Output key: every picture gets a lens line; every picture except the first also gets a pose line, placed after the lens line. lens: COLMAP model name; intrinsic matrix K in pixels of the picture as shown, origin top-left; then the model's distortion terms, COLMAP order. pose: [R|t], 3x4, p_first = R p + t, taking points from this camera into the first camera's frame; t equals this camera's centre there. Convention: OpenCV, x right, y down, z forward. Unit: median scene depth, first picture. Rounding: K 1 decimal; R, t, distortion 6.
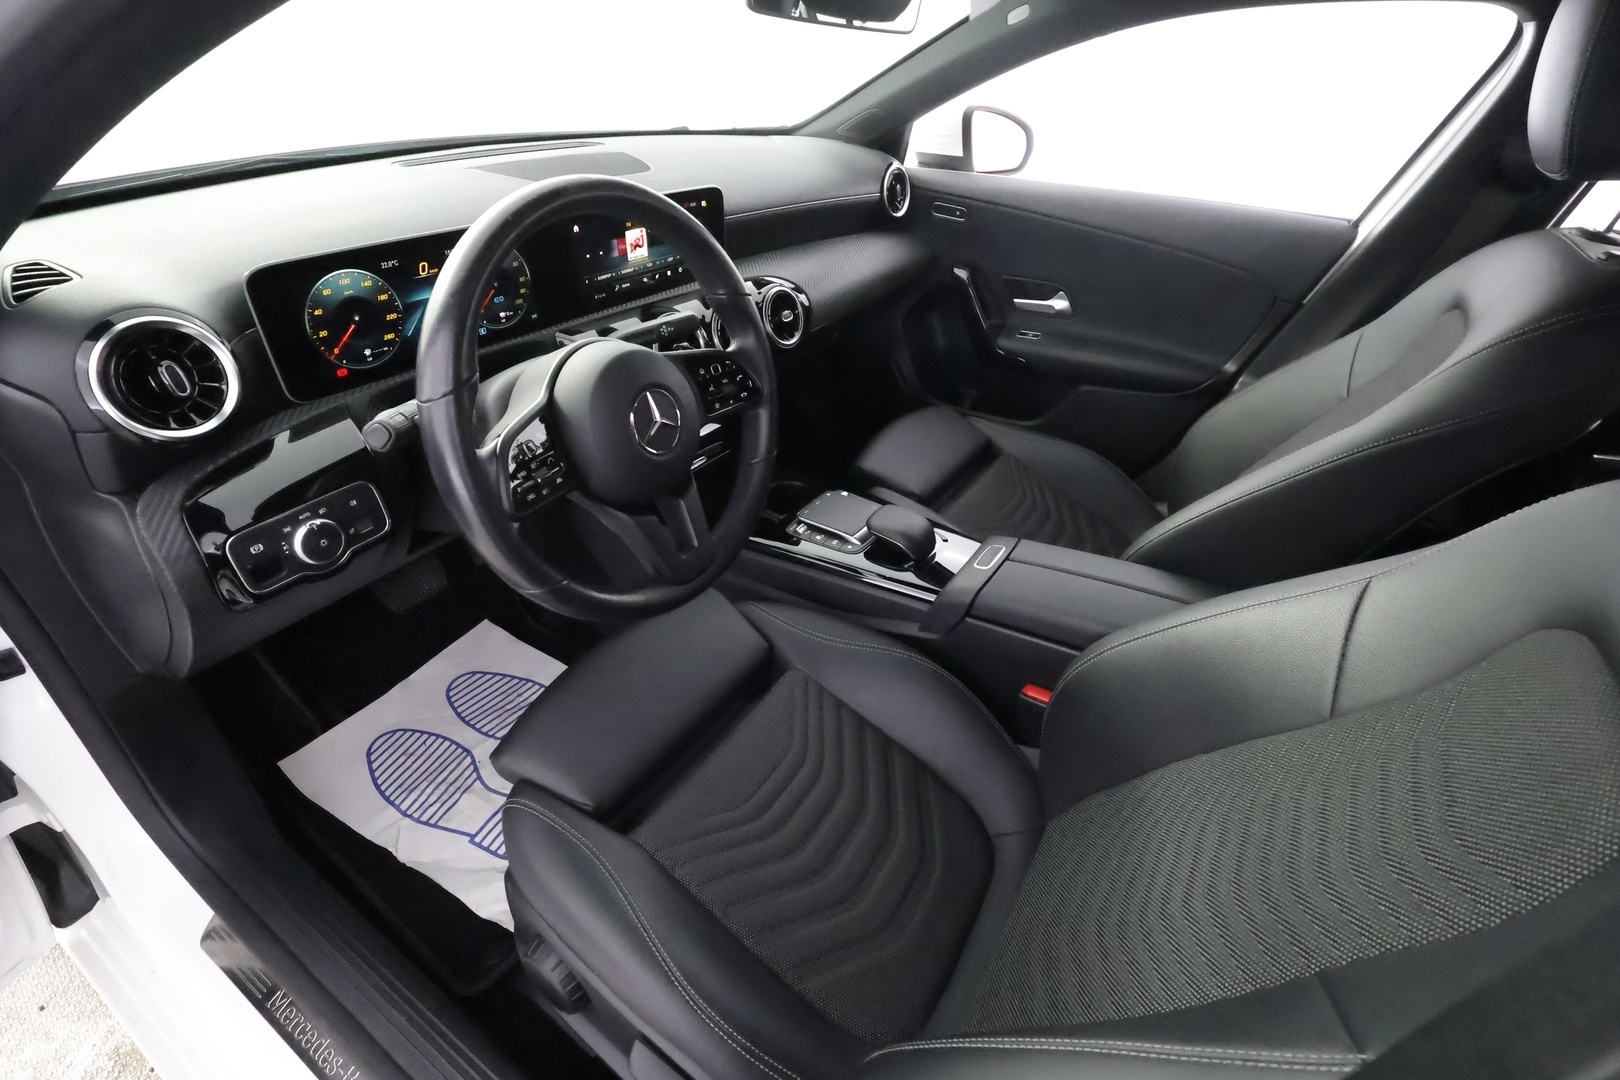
lens RADIAL K [[746.0, 0, 815.3], [0, 746.0, 554.6], [0, 0, 1]] dist [-0.012068, 0.005684]
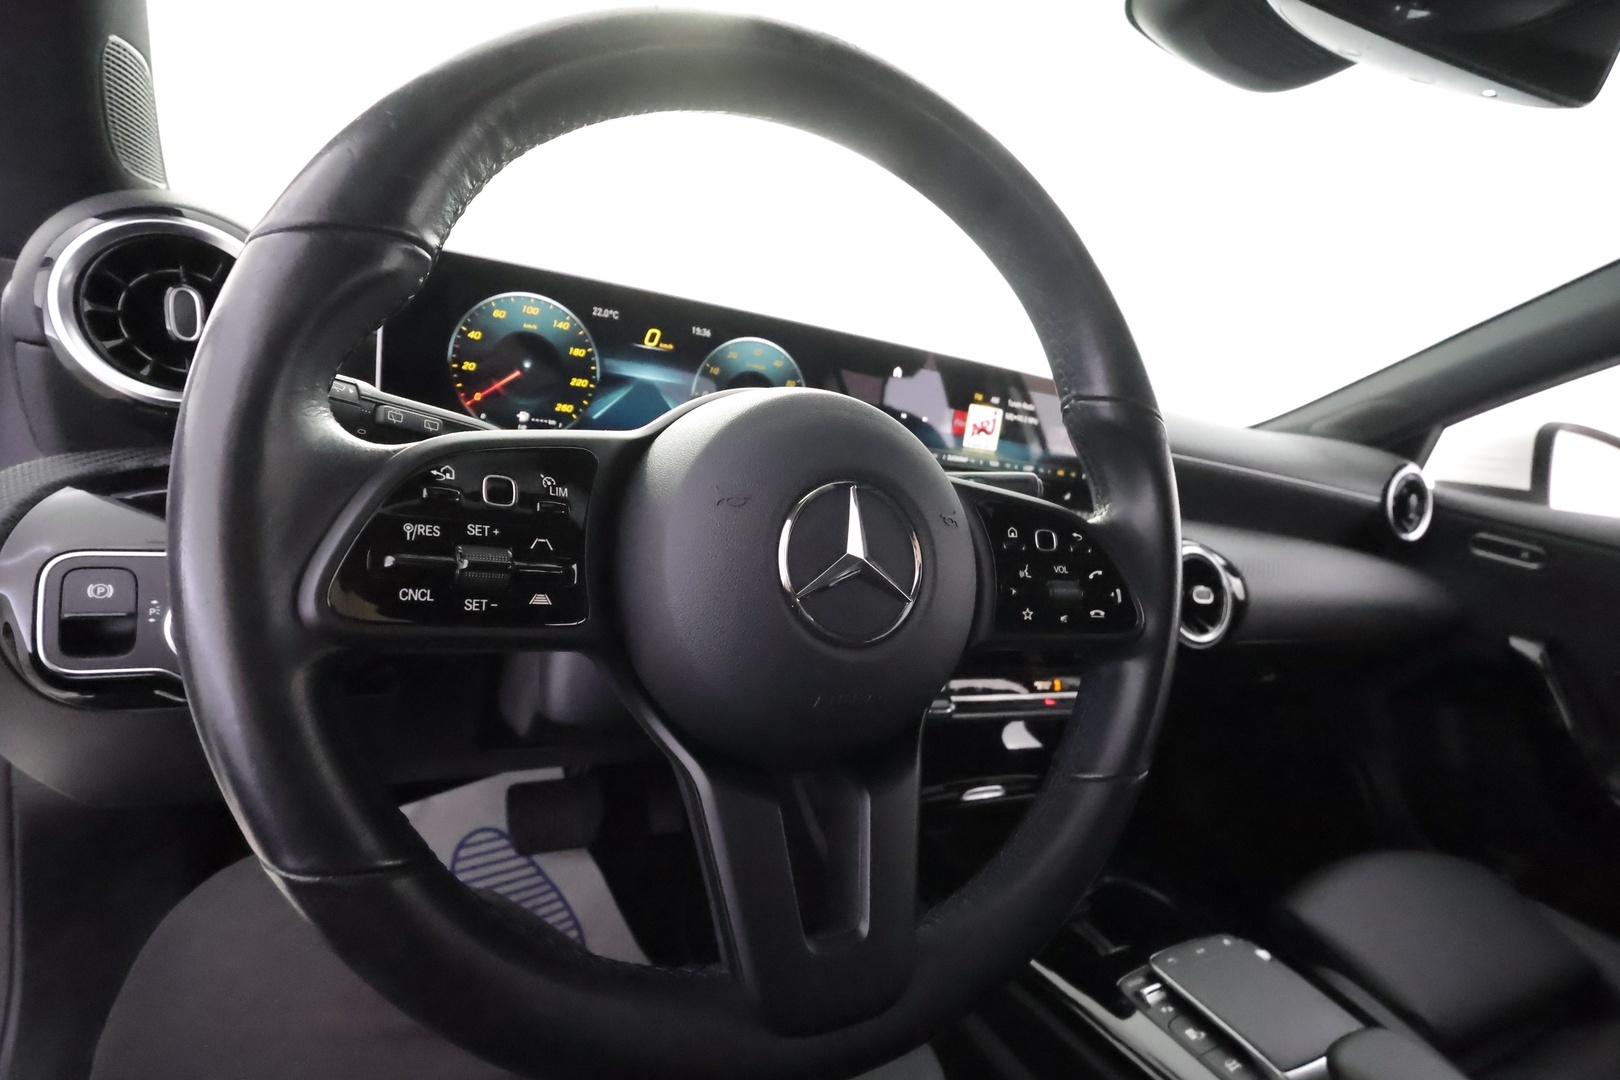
lens RADIAL K [[746.0, 0, 810.3], [0, 746.0, 540.5], [0, 0, 1]] dist [-0.012068, 0.005684]
pose [[0.855901, 0.174269, -0.486891, -0.027389], [-0.383468, 0.845564, -0.371449, -0.021134], [0.346966, 0.504631, 0.790546, 0.447355]]
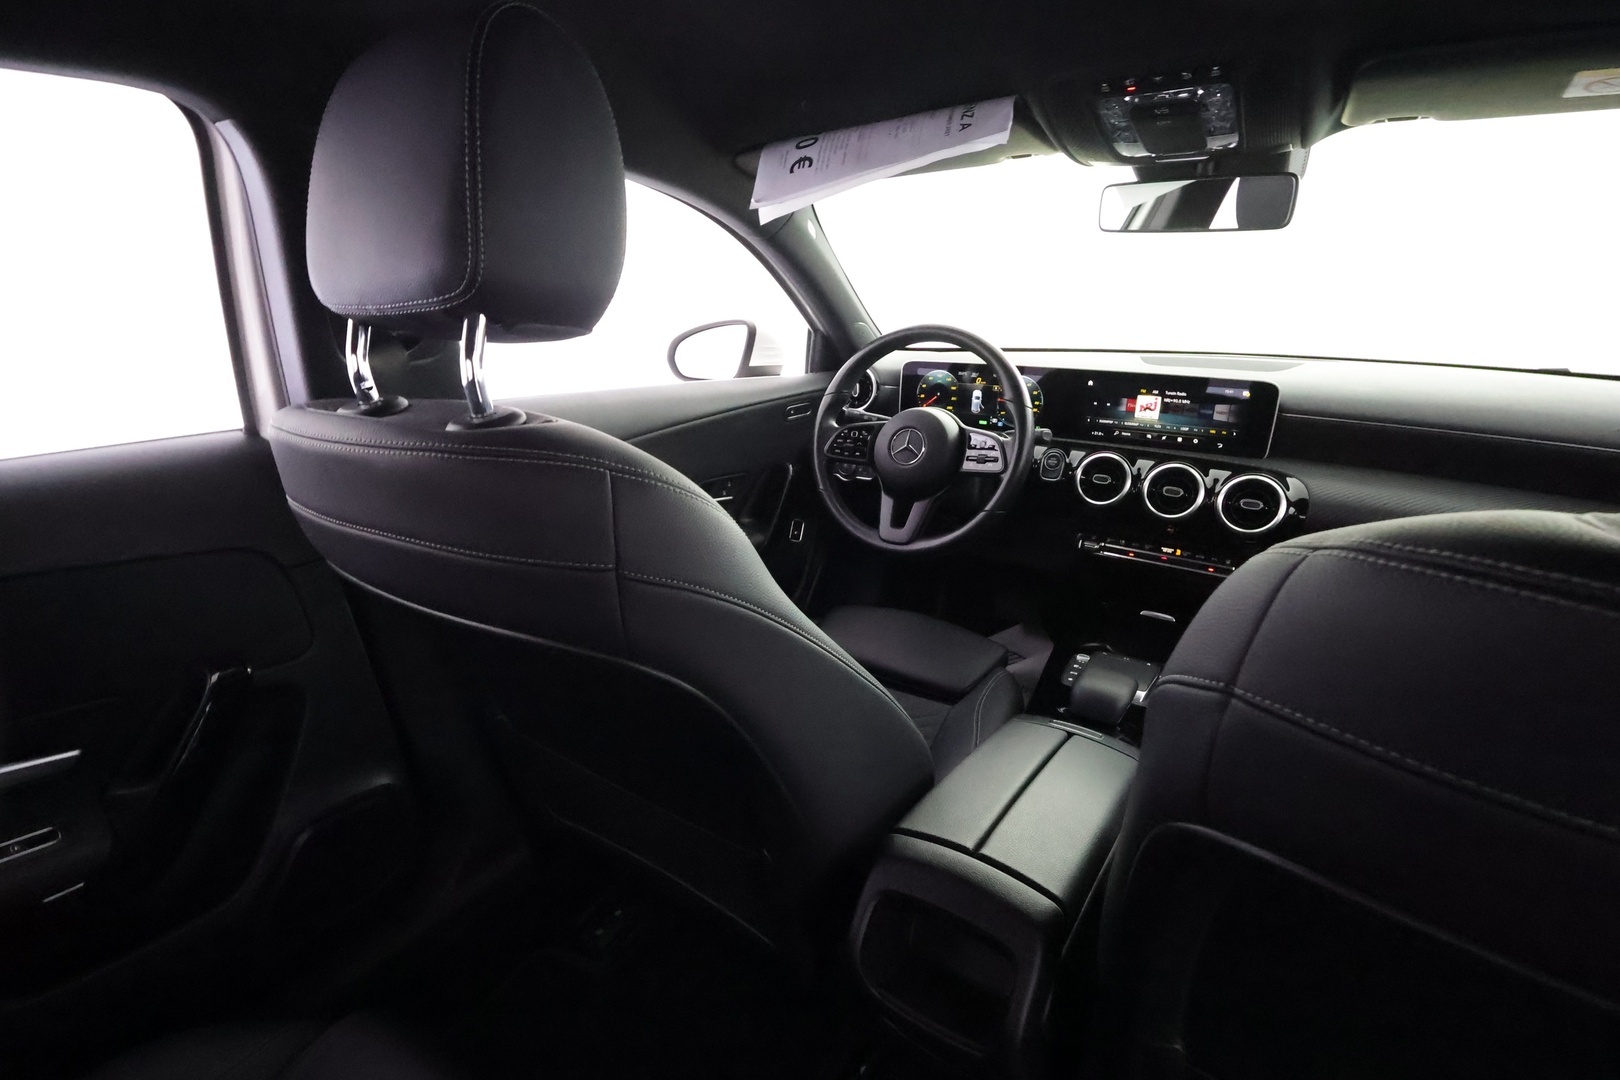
lens RADIAL K [[746.0, 0, 799.0], [0, 746.0, 542.3], [0, 0, 1]] dist [-0.012068, 0.005684]
pose [[-0.040924, 0.259506, -0.964874, 1.015225], [-0.584705, 0.776845, 0.233735, -0.181762], [0.810213, 0.573732, 0.119943, 0.482513]]
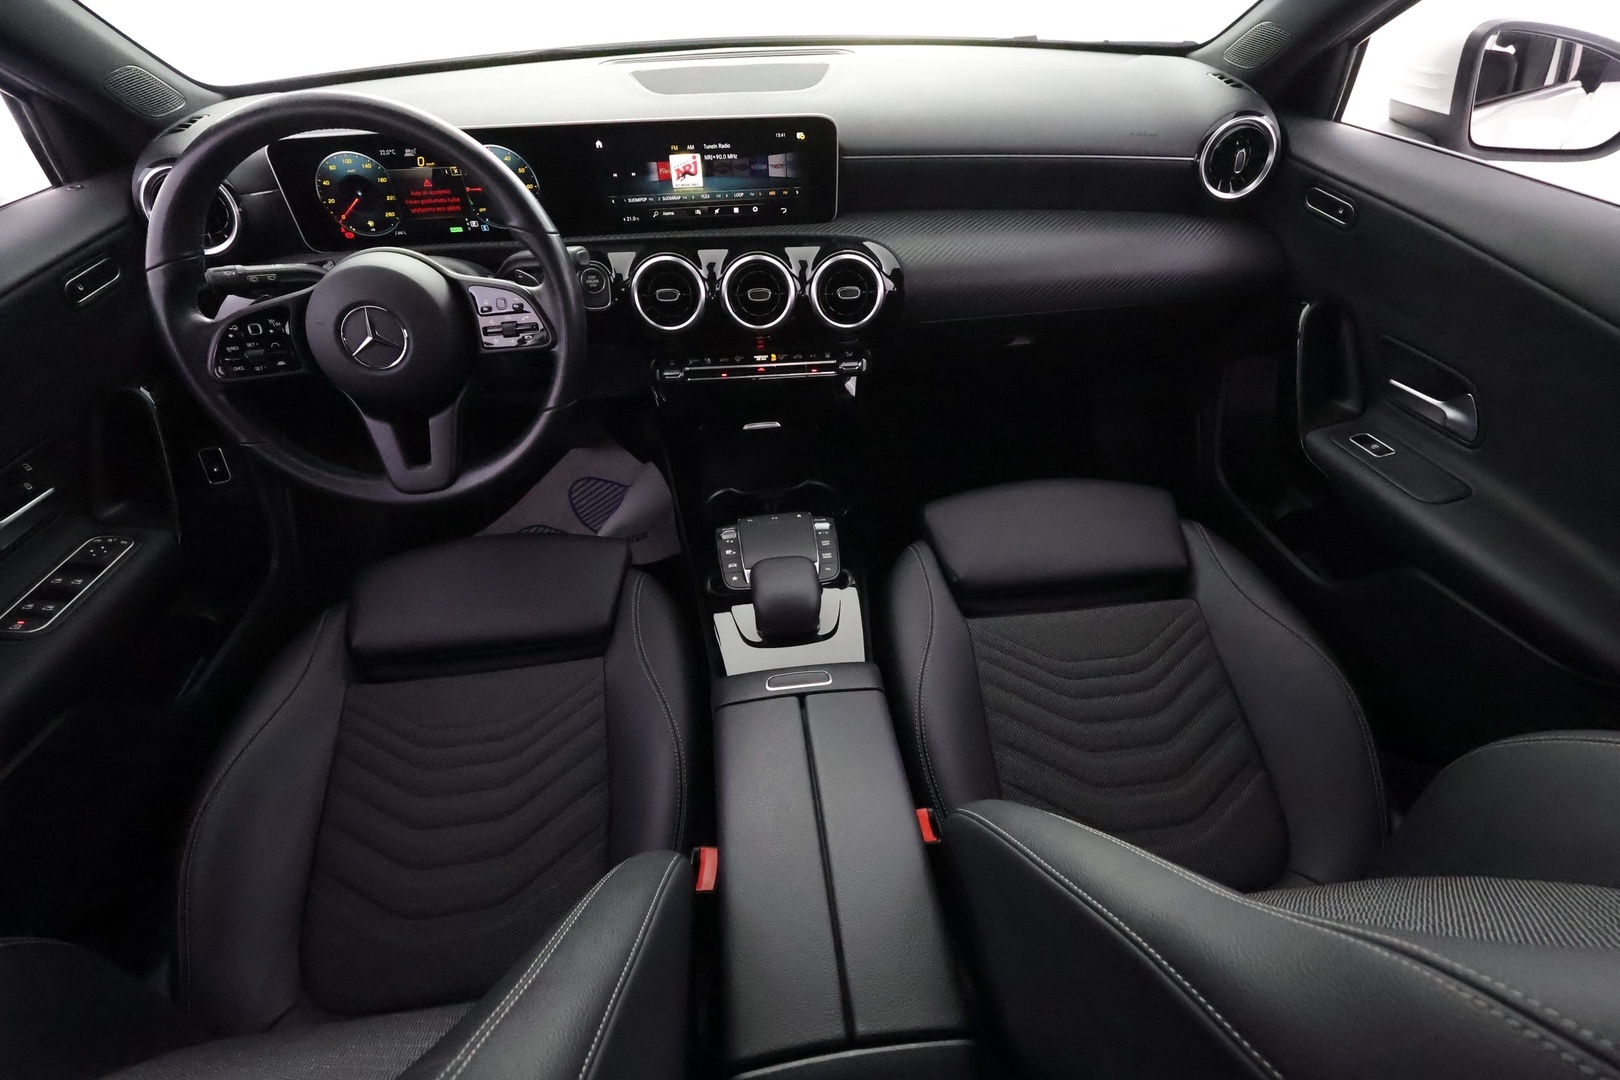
lens RADIAL K [[746.0, 0, 807.4], [0, 746.0, 540.1], [0, 0, 1]] dist [-0.012068, 0.005684]
pose [[0.640816, 0.464904, -0.610917, 0.593033], [-0.406069, 0.880611, 0.244197, -0.290523], [0.651508, 0.091589, 0.753093, 0.436452]]
